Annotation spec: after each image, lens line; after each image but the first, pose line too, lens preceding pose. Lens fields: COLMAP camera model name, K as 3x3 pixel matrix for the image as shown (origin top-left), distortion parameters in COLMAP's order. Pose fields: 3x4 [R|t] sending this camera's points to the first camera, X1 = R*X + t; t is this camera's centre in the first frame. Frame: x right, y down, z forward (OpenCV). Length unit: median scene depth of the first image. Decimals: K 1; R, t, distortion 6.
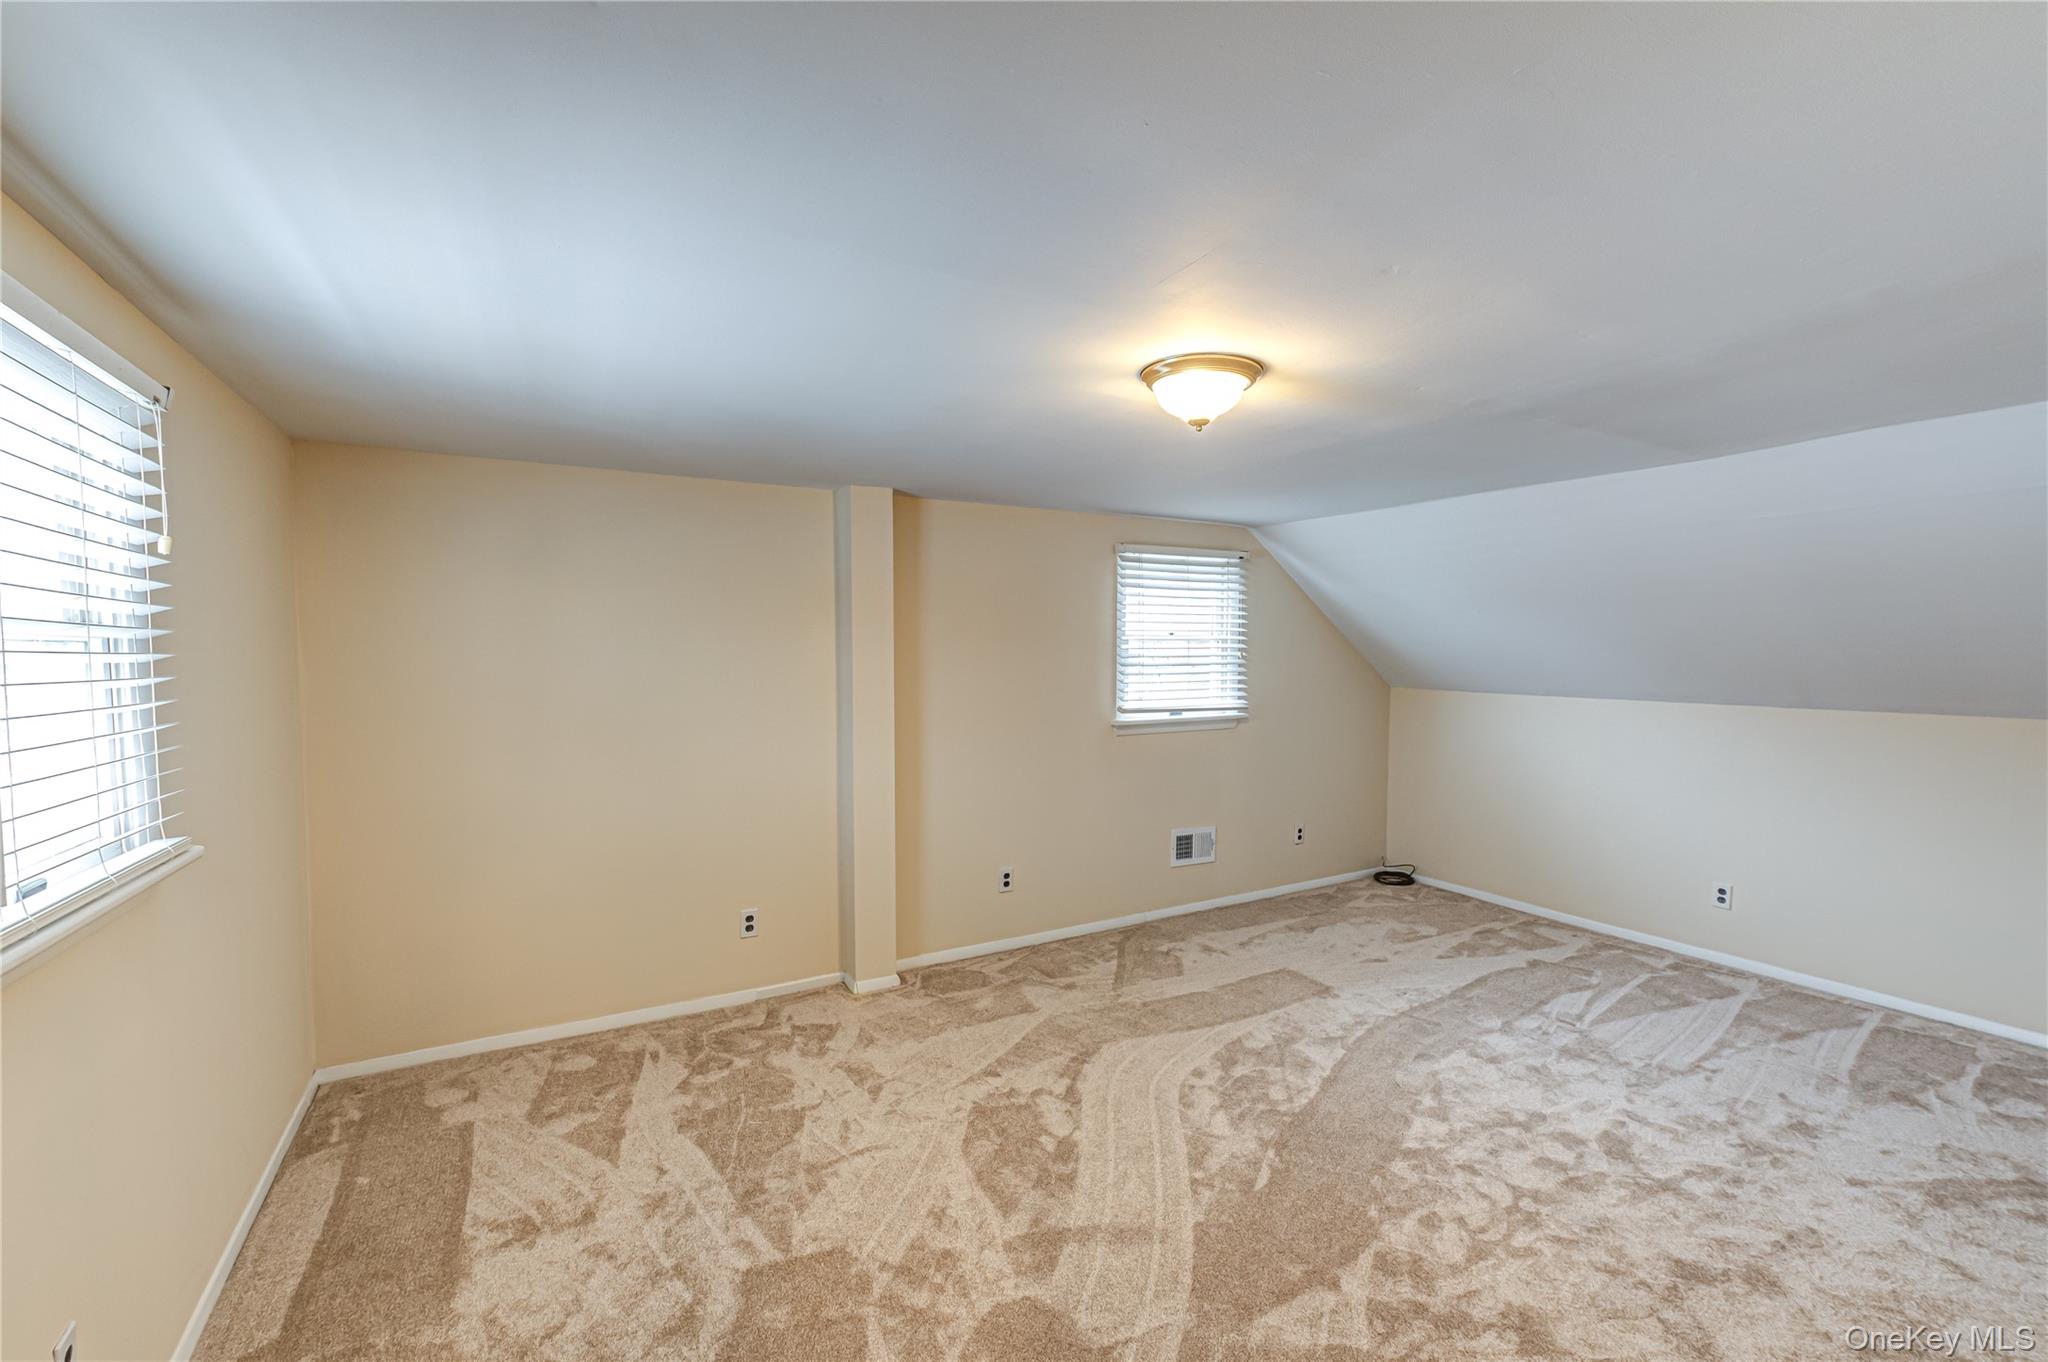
lens RADIAL K [[875.6, 0, 1023.4], [0, 875.6, 679.2], [0, 0, 1]] dist [0.001931, 0.000309]
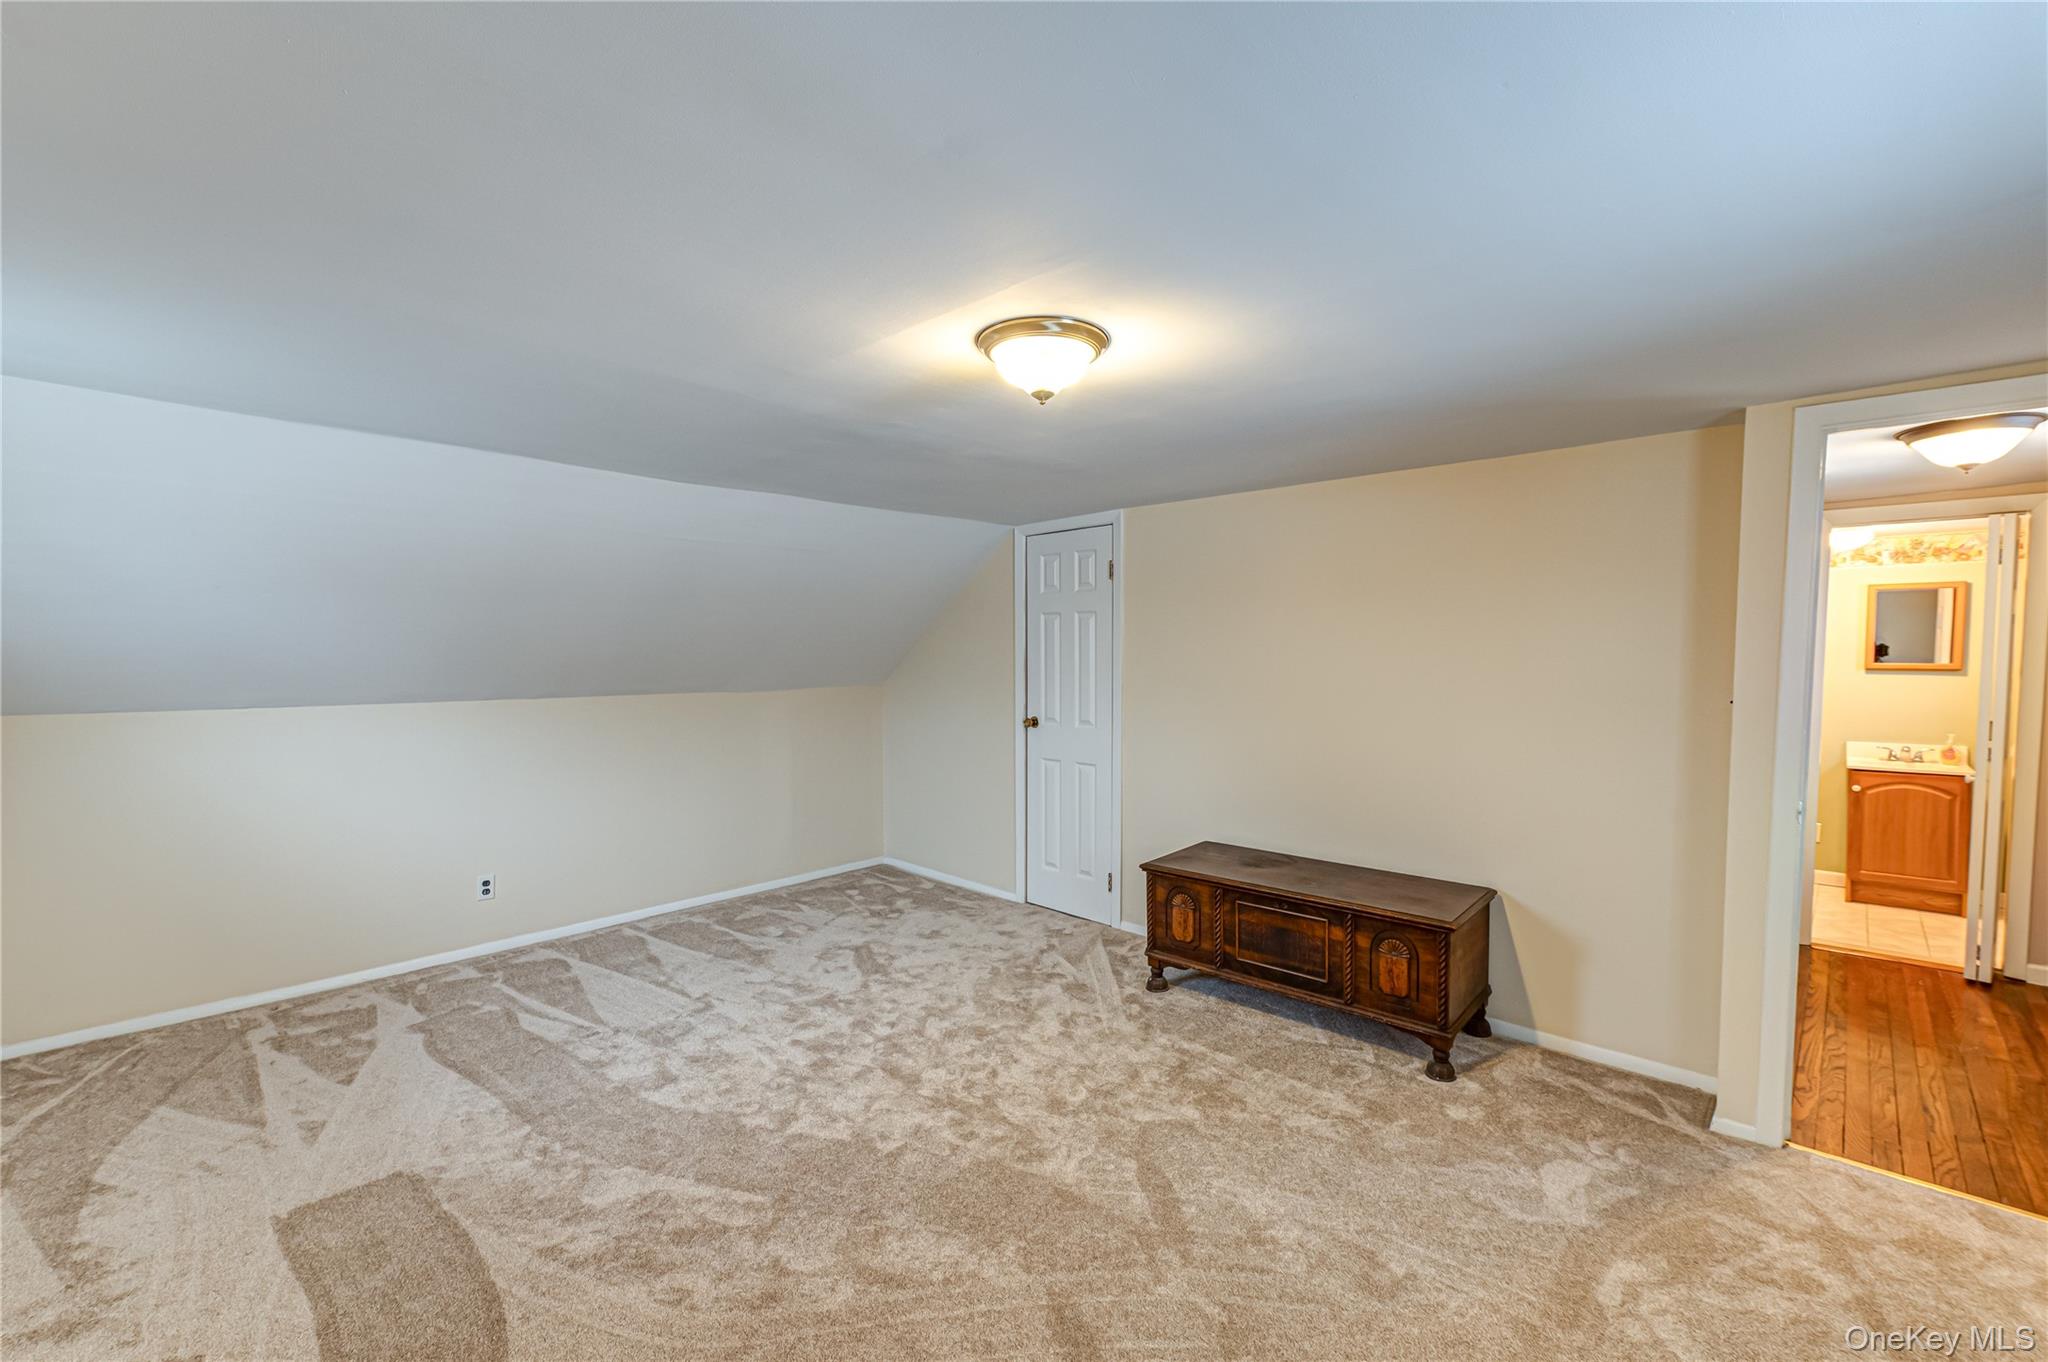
lens RADIAL K [[875.6, 0, 1032.4], [0, 875.6, 688.1], [0, 0, 1]] dist [0.001931, 0.000309]
pose [[-0.296375, -0.044252, 0.954046, -0.403754], [0.034488, 0.997779, 0.056995, -0.025097], [-0.954449, 0.049795, -0.294191, 0.763290]]
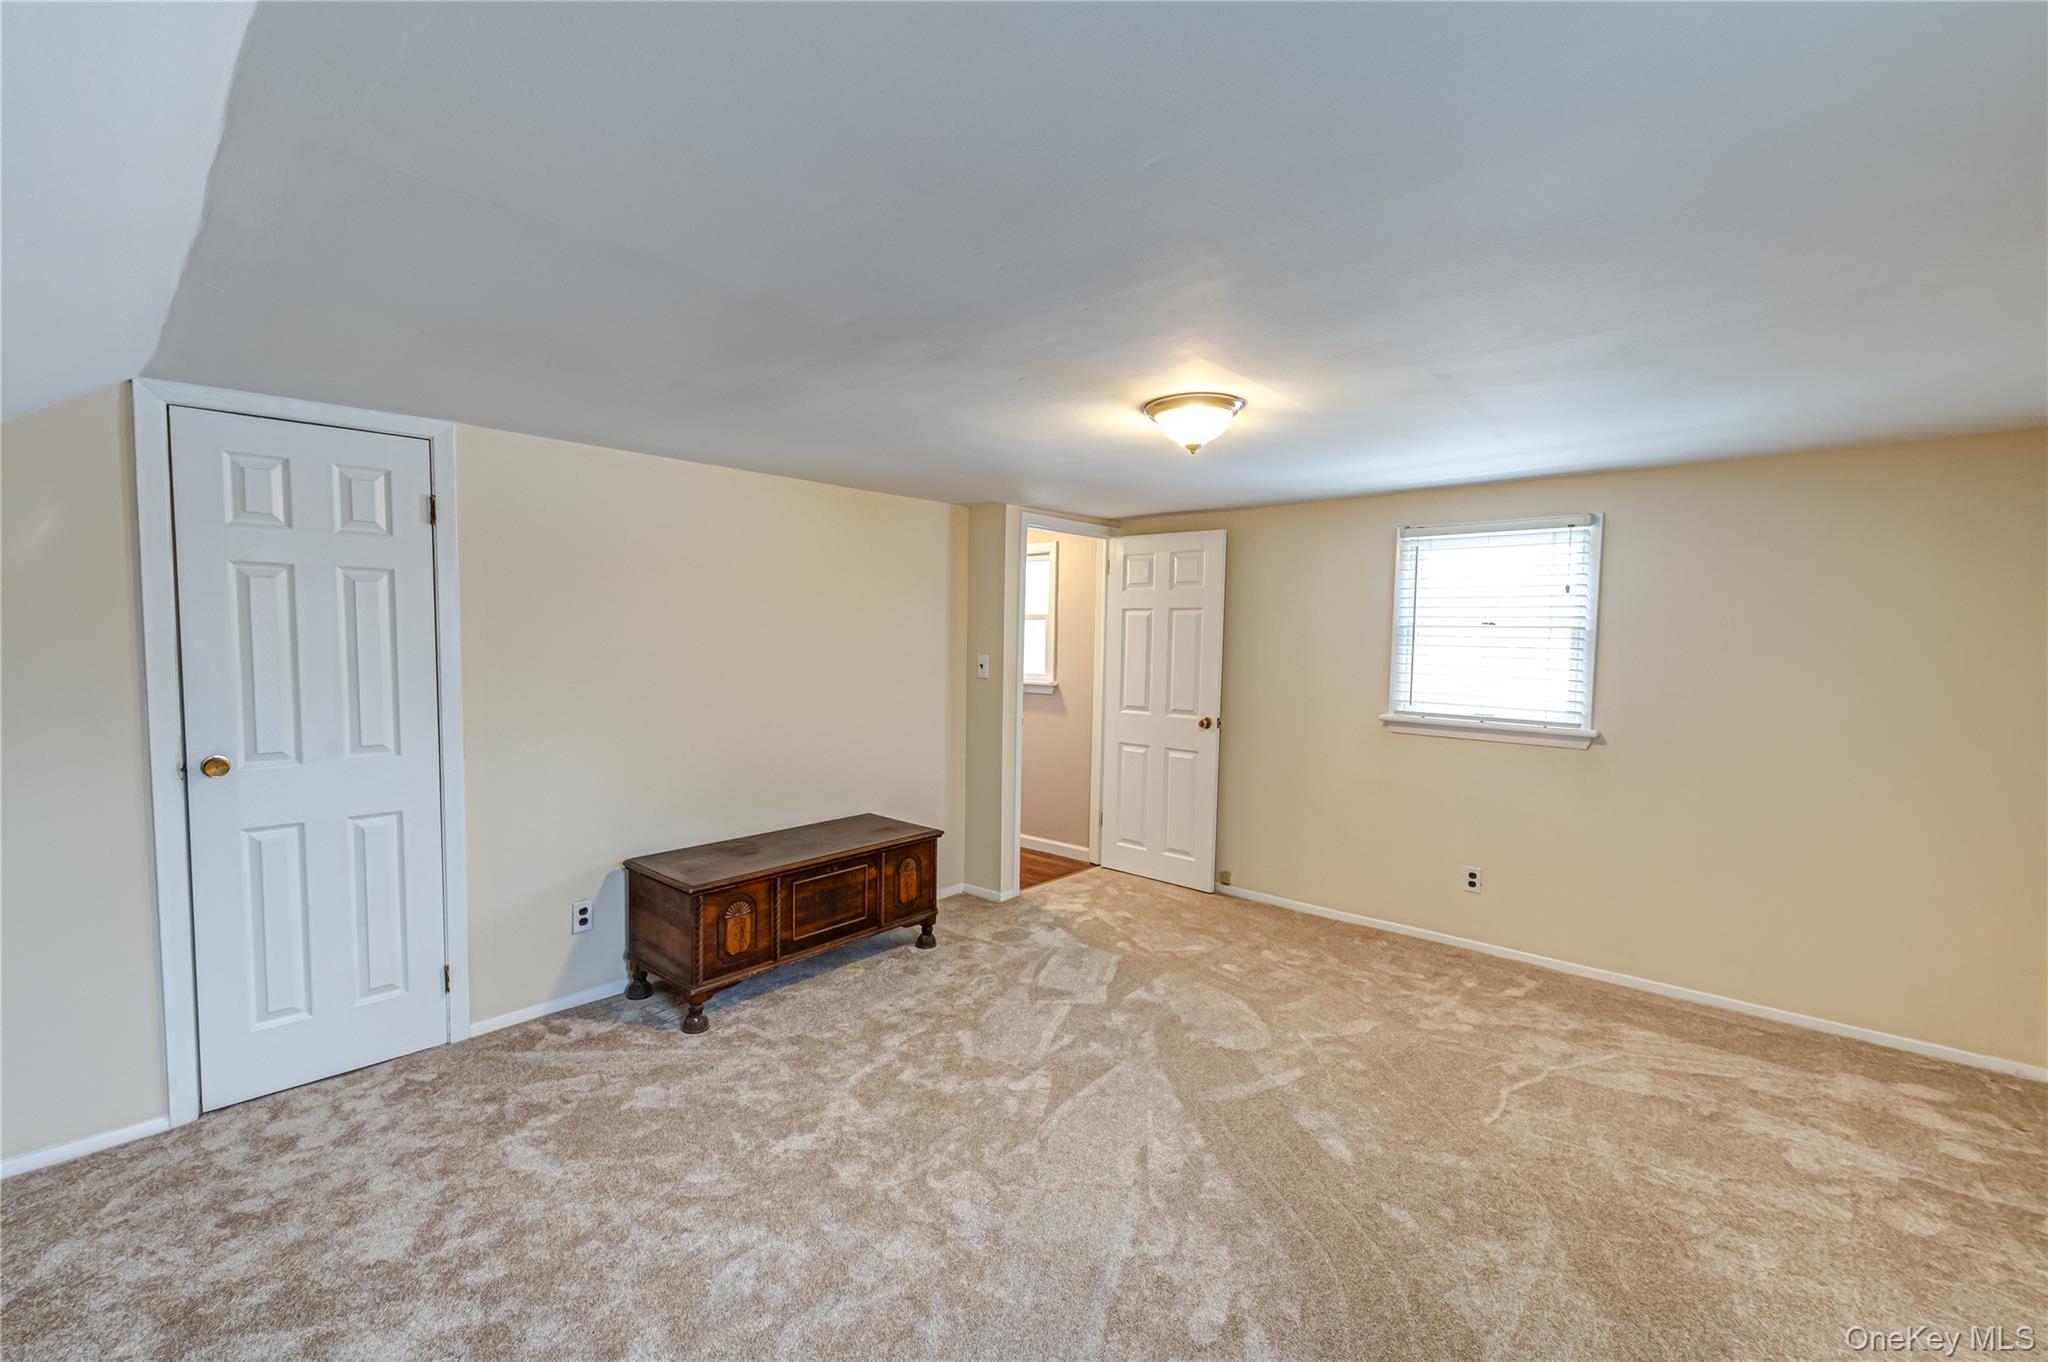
lens RADIAL K [[875.6, 0, 1032.7], [0, 875.6, 685.7], [0, 0, 1]] dist [0.001931, 0.000309]
pose [[-0.946272, 0.011003, -0.323184, 0.466163], [-0.018903, 0.995830, 0.089253, -0.037477], [0.322818, 0.090567, -0.942118, 1.238560]]
